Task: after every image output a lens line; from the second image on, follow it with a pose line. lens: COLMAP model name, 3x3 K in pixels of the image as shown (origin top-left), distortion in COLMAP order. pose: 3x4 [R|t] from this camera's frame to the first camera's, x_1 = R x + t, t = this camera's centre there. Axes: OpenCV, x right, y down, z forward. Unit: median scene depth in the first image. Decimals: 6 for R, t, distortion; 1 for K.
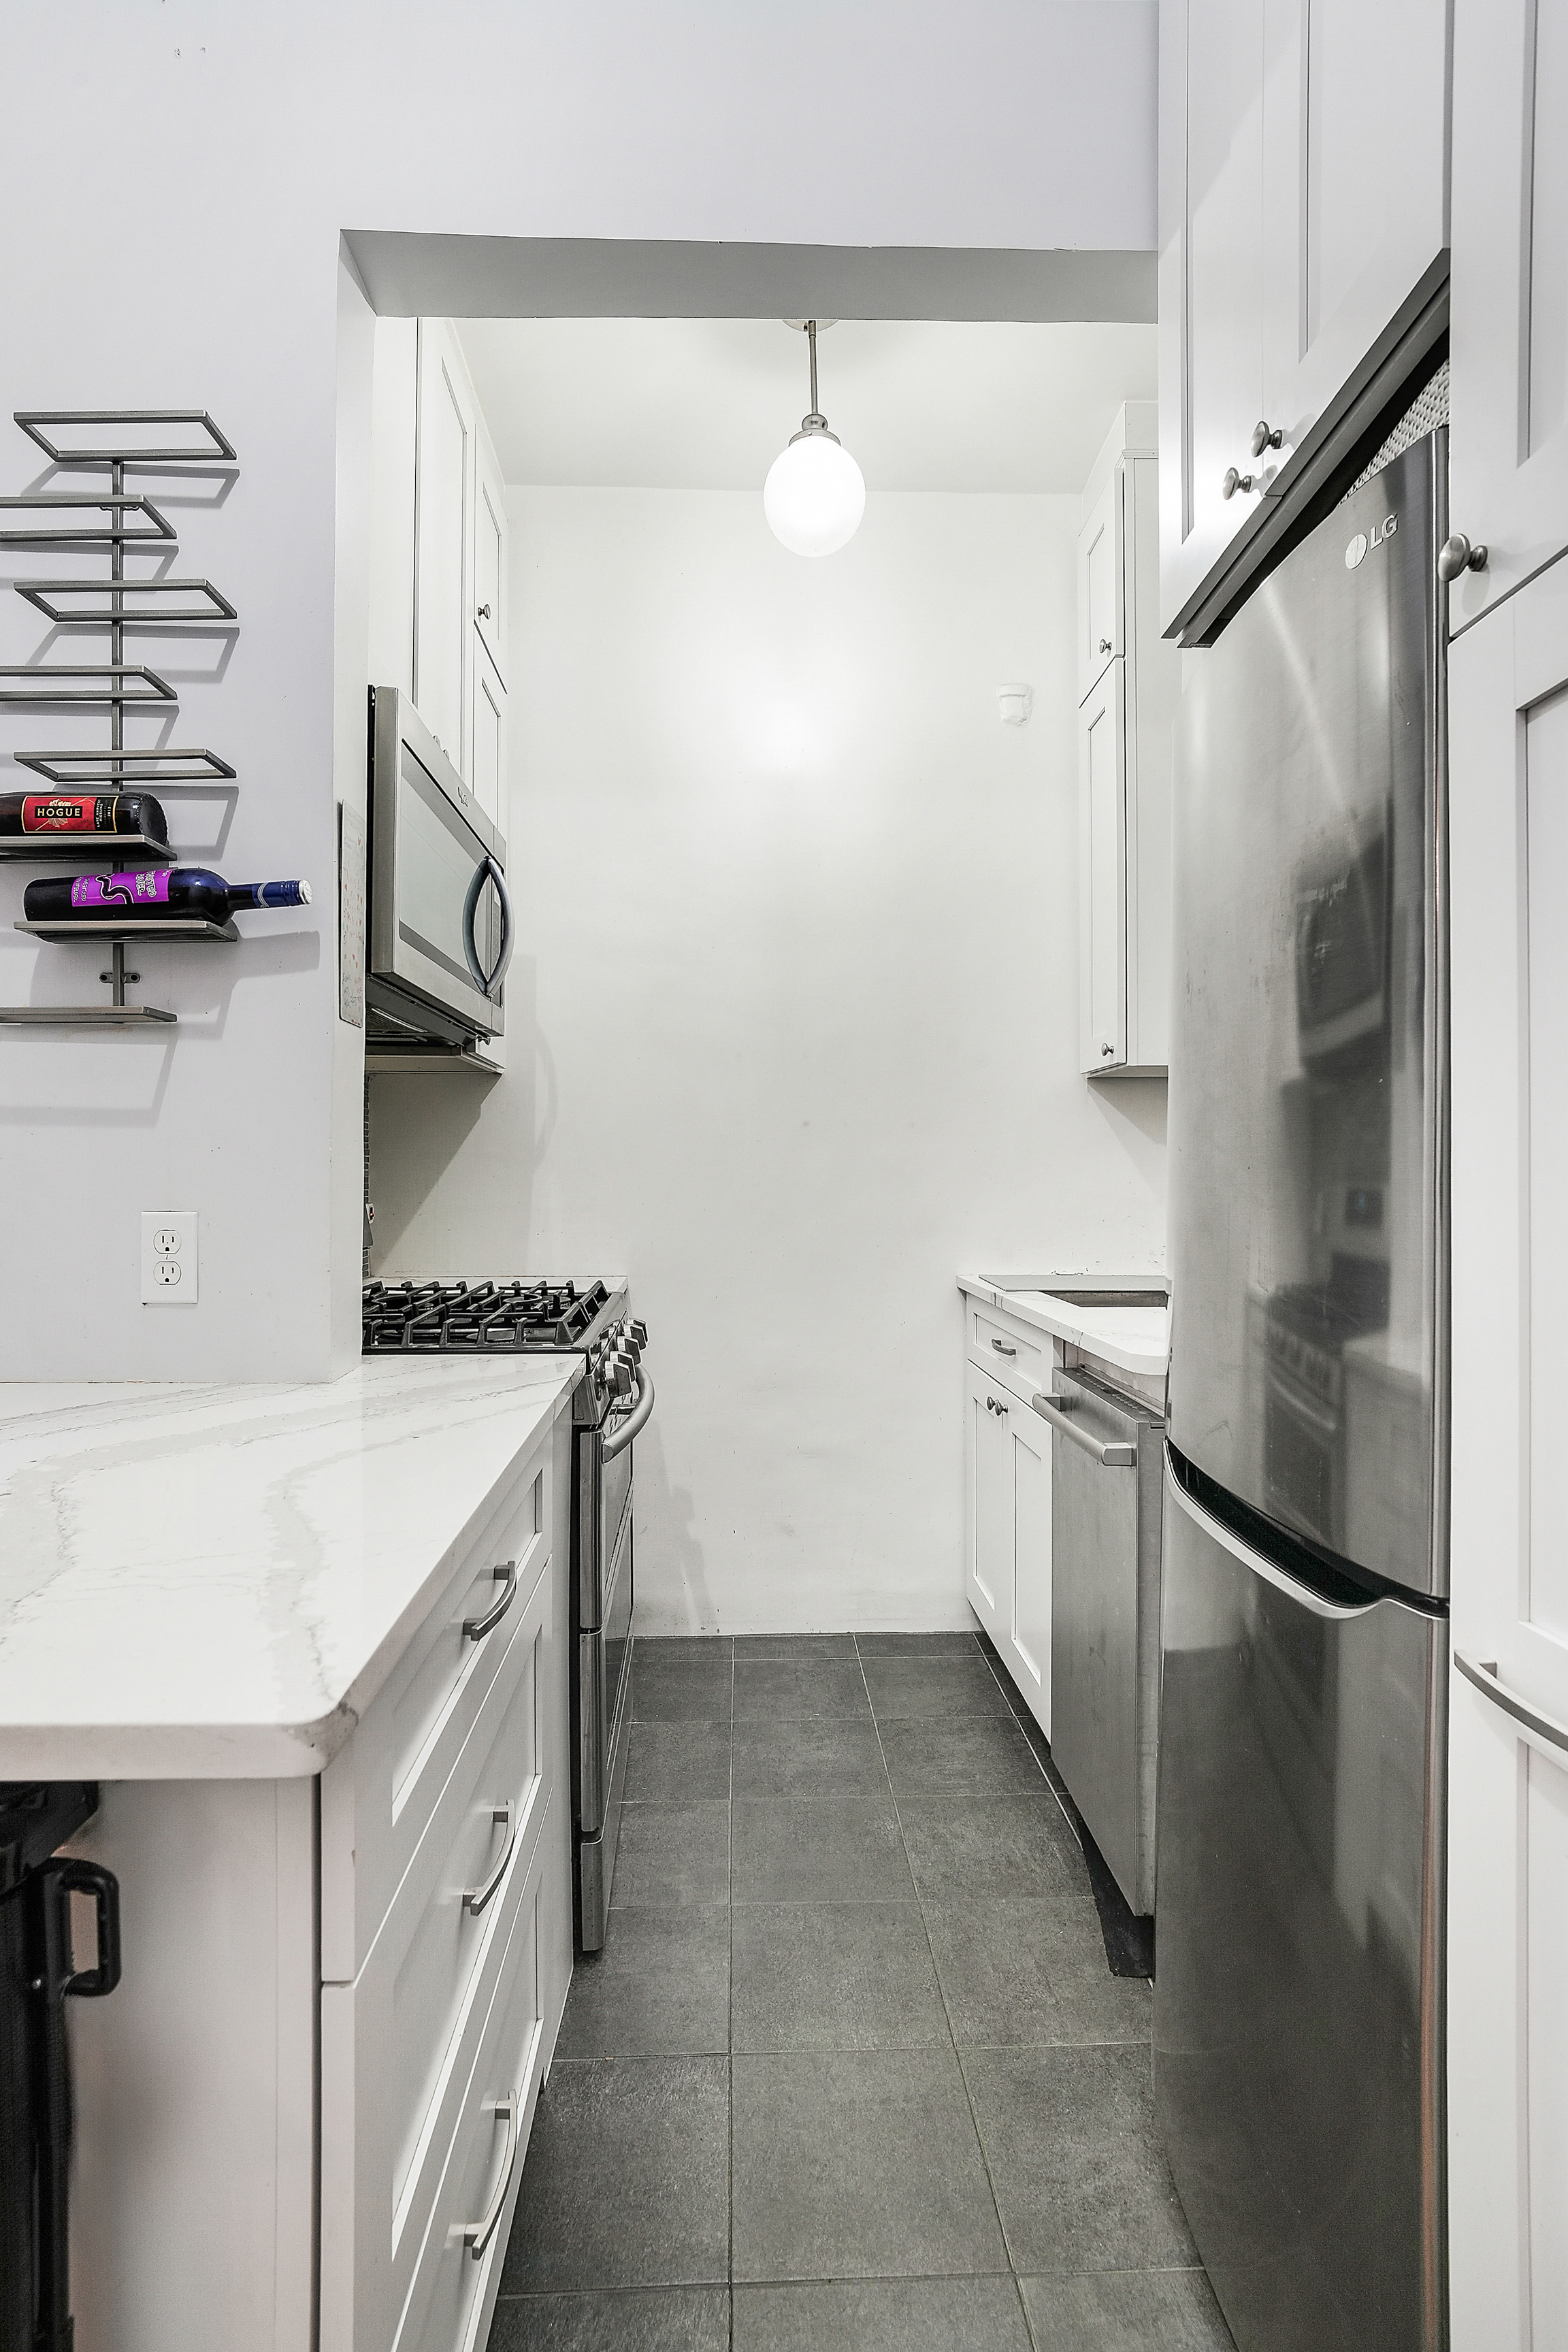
lens RADIAL K [[1141.0, 0, 784.0], [0, 1141.0, 1176.0], [0, 0, 1]] dist [-0.003432, -0.000255]
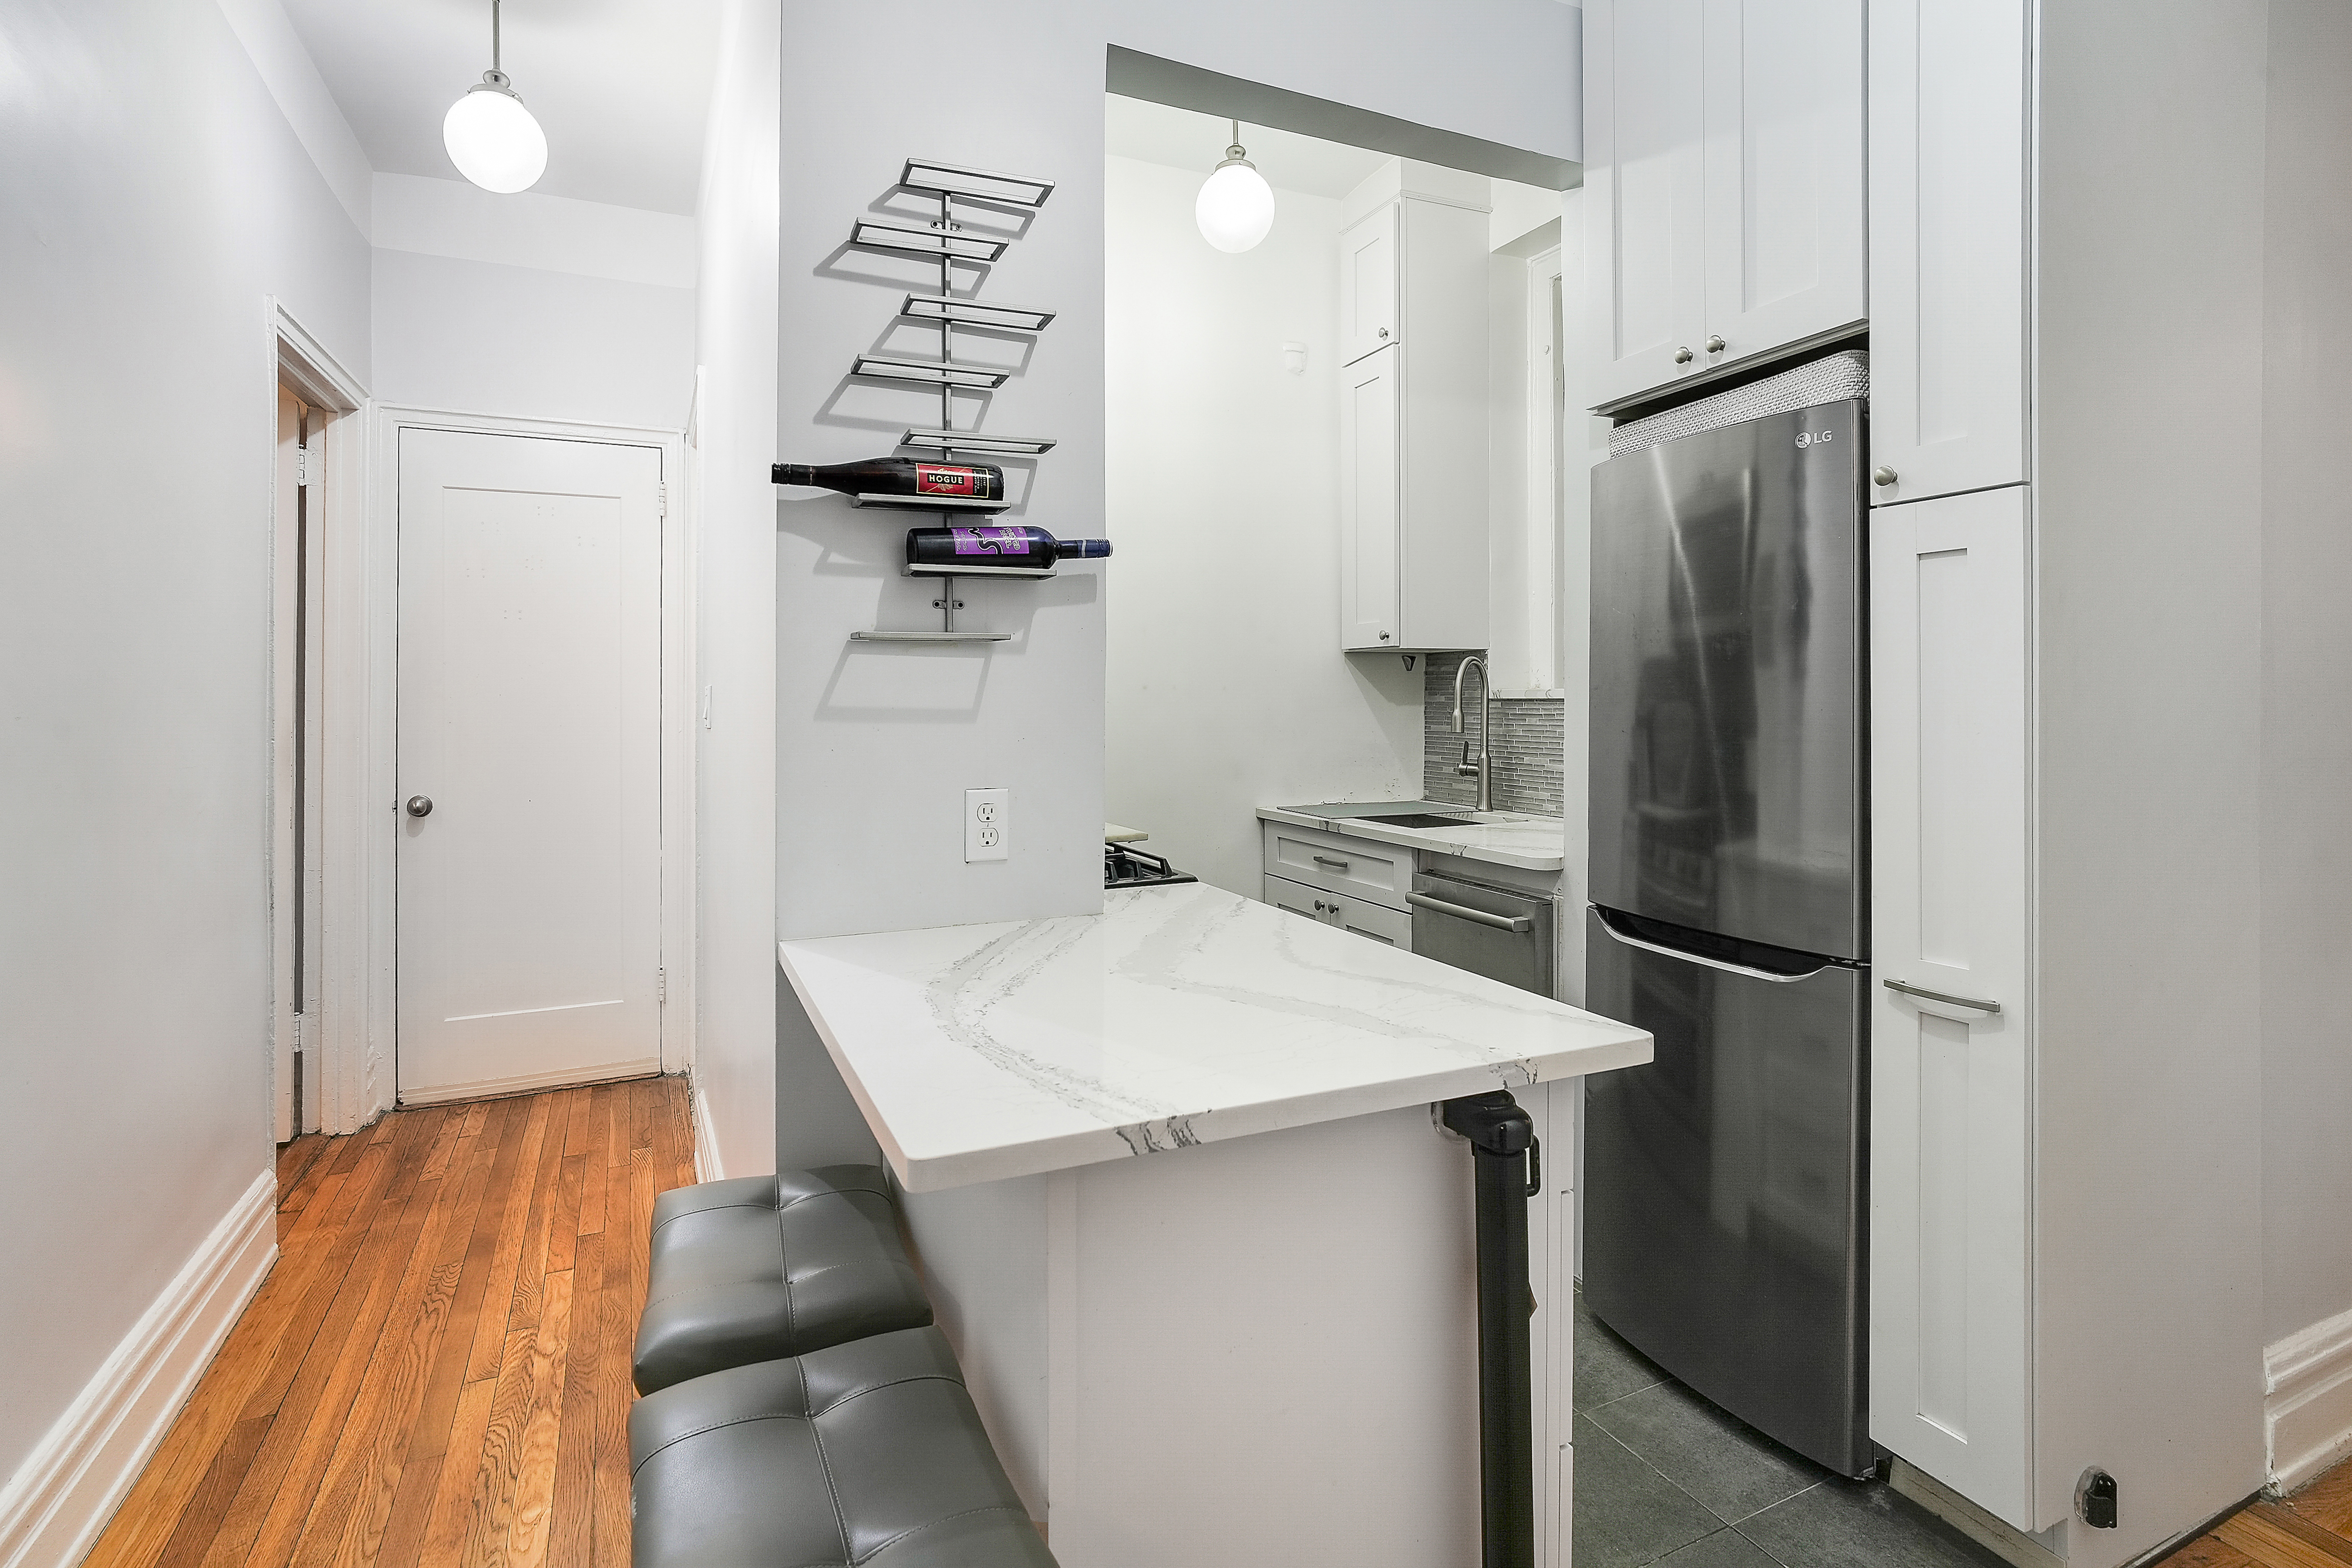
lens RADIAL K [[1140.3, 0, 1175.6], [0, 1140.3, 719.3], [0, 0, 1]] dist [-0.031868, -0.000228]
pose [[0.922899, -0.009448, 0.384926, -0.837661], [0.001930, 0.999800, 0.019911, -0.072142], [-0.385038, -0.017633, 0.922732, -0.257886]]
